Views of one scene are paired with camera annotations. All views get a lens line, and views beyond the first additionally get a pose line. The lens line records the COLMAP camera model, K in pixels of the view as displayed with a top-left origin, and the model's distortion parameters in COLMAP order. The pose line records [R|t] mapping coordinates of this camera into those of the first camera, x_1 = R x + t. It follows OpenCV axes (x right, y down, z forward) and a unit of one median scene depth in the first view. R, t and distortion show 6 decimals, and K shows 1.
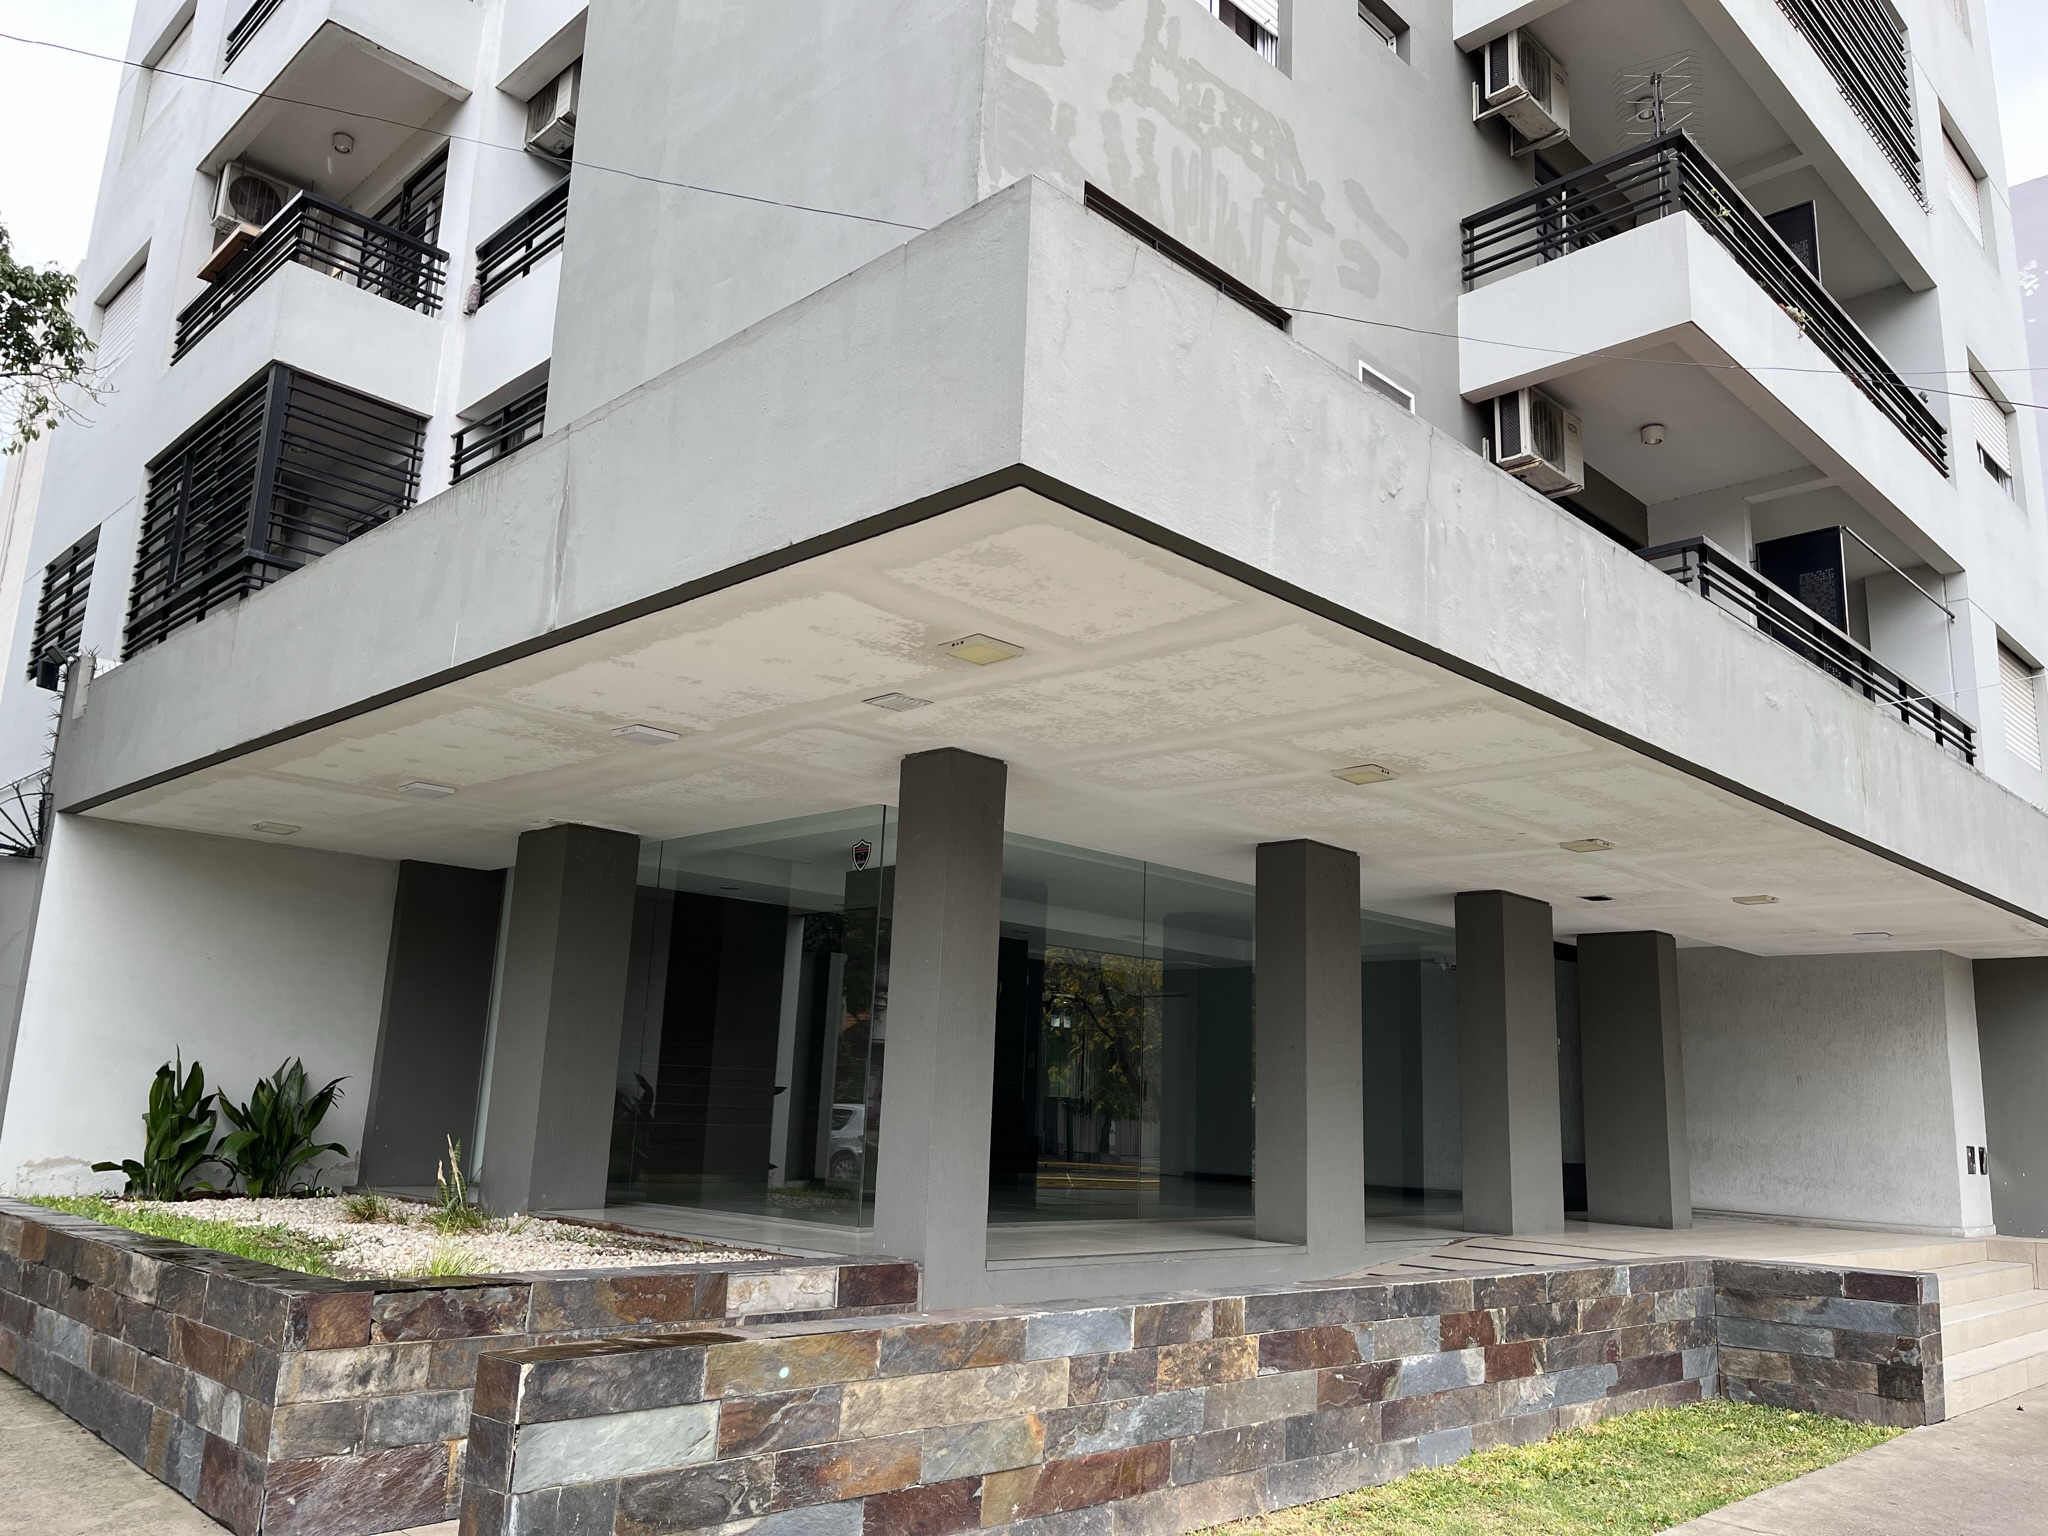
lens RADIAL K [[1544.2, 0, 1032.8], [0, 1544.2, 773.2], [0, 0, 1]] dist [0.070059, -0.089302]
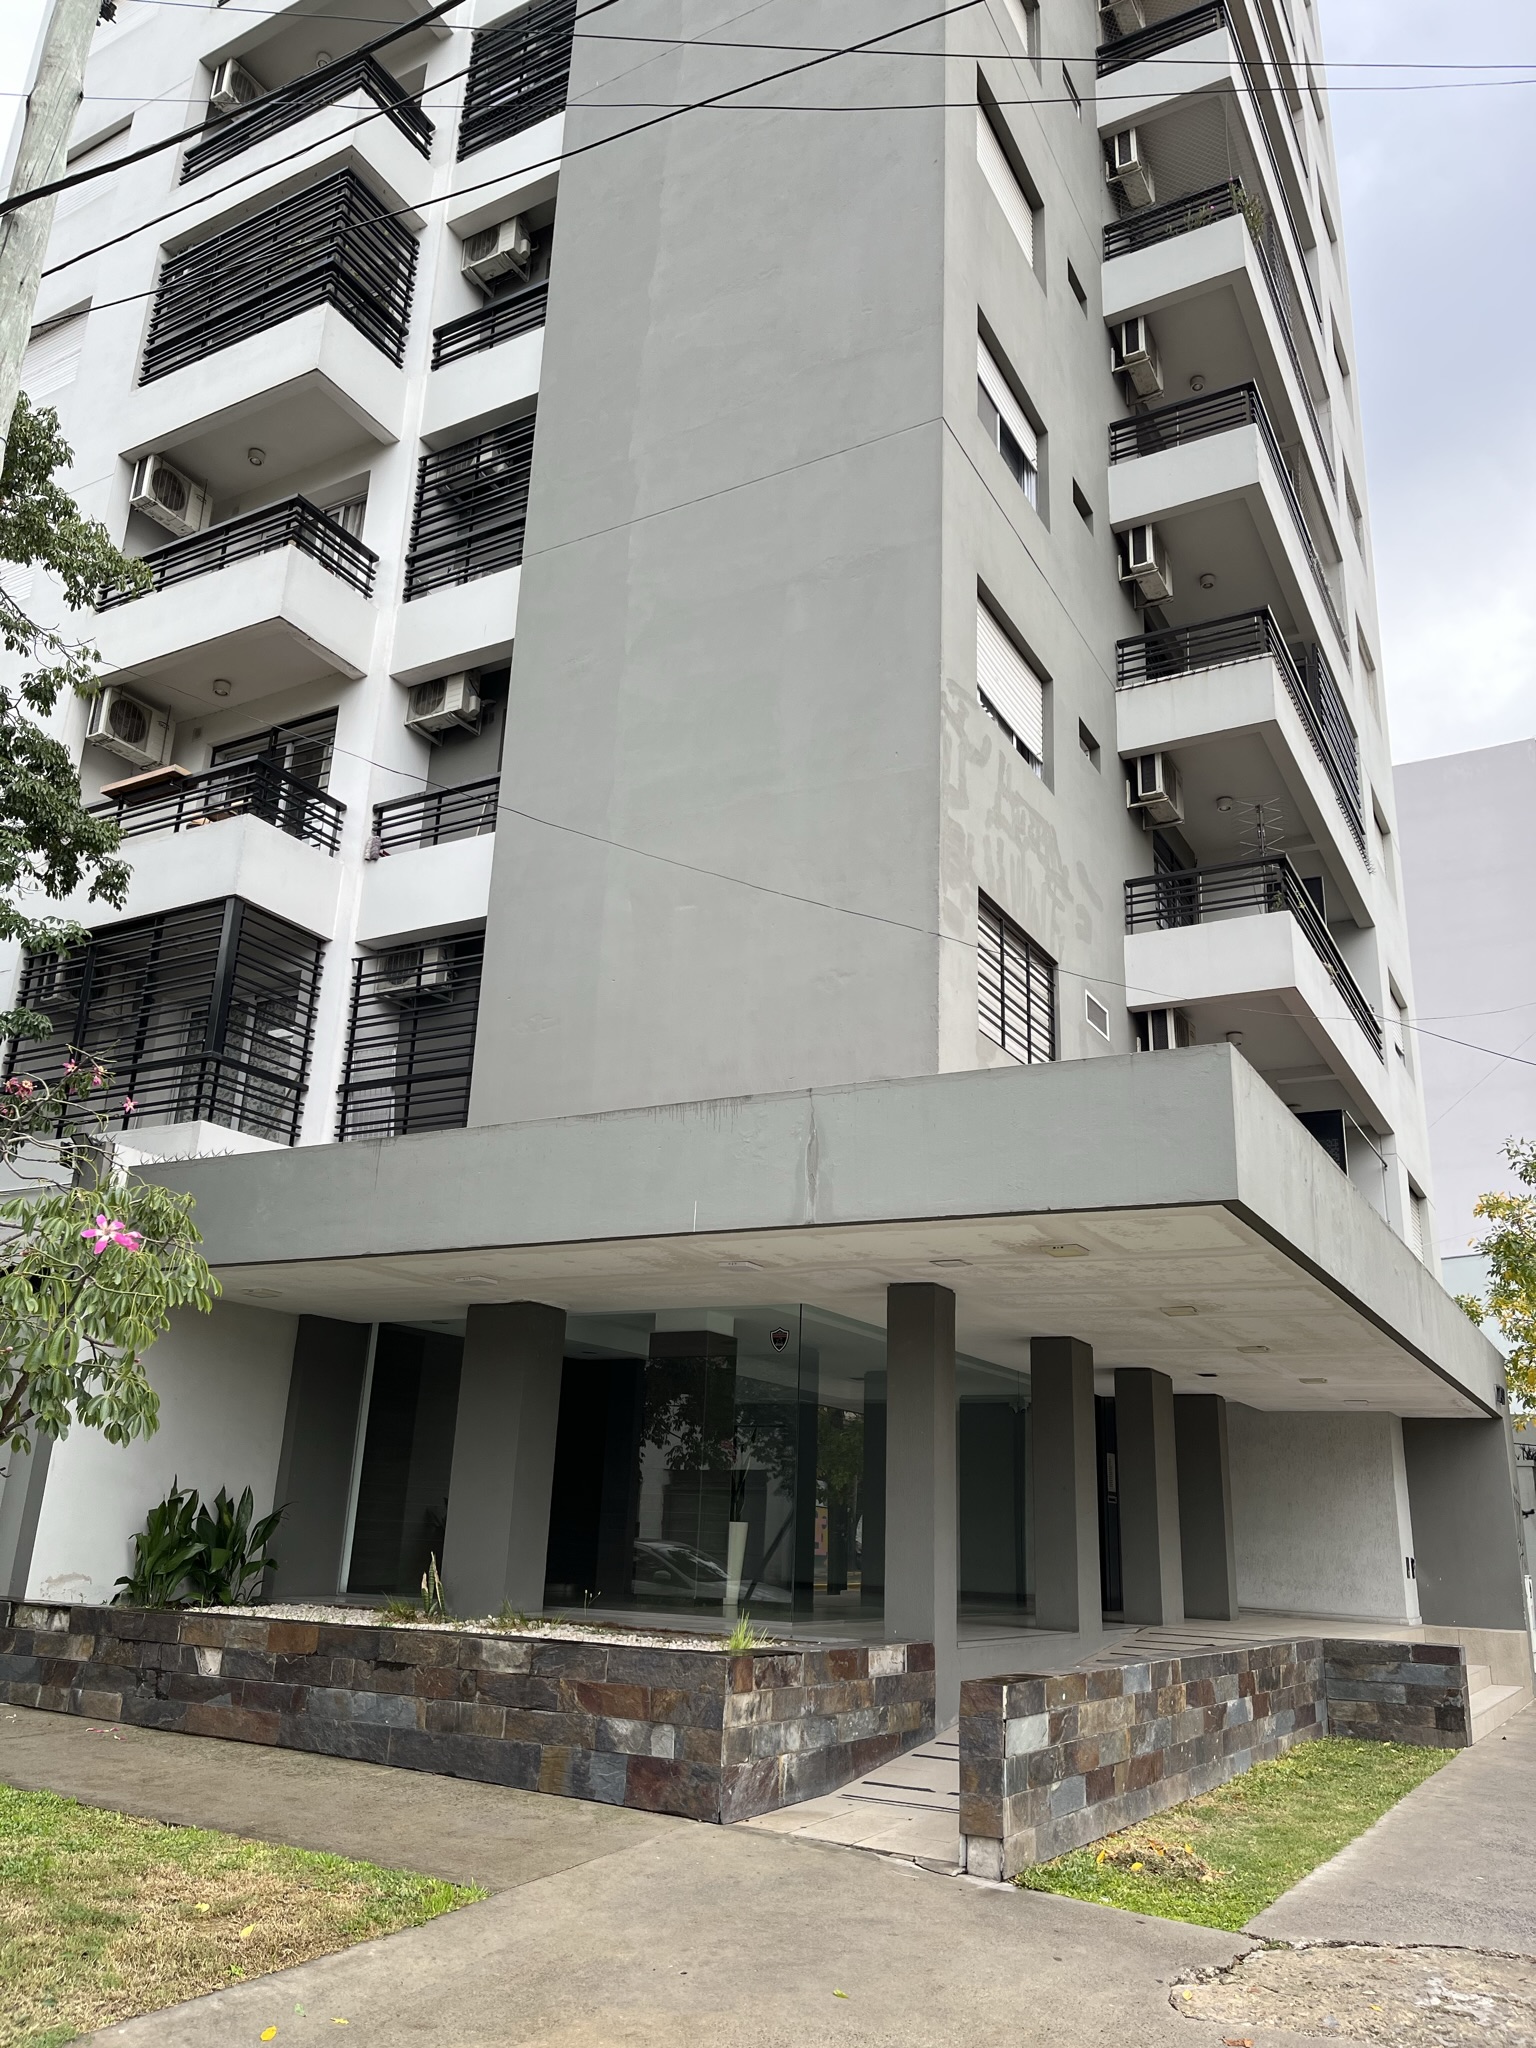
lens RADIAL K [[1544.2, 0, 756.9], [0, 1544.2, 1019.4], [0, 0, 1]] dist [0.070059, -0.089302]
pose [[0.966190, 0.081384, 0.244649, -0.488152], [-0.057644, 0.993042, -0.102690, -0.085216], [-0.251304, 0.085115, 0.964158, -0.333198]]
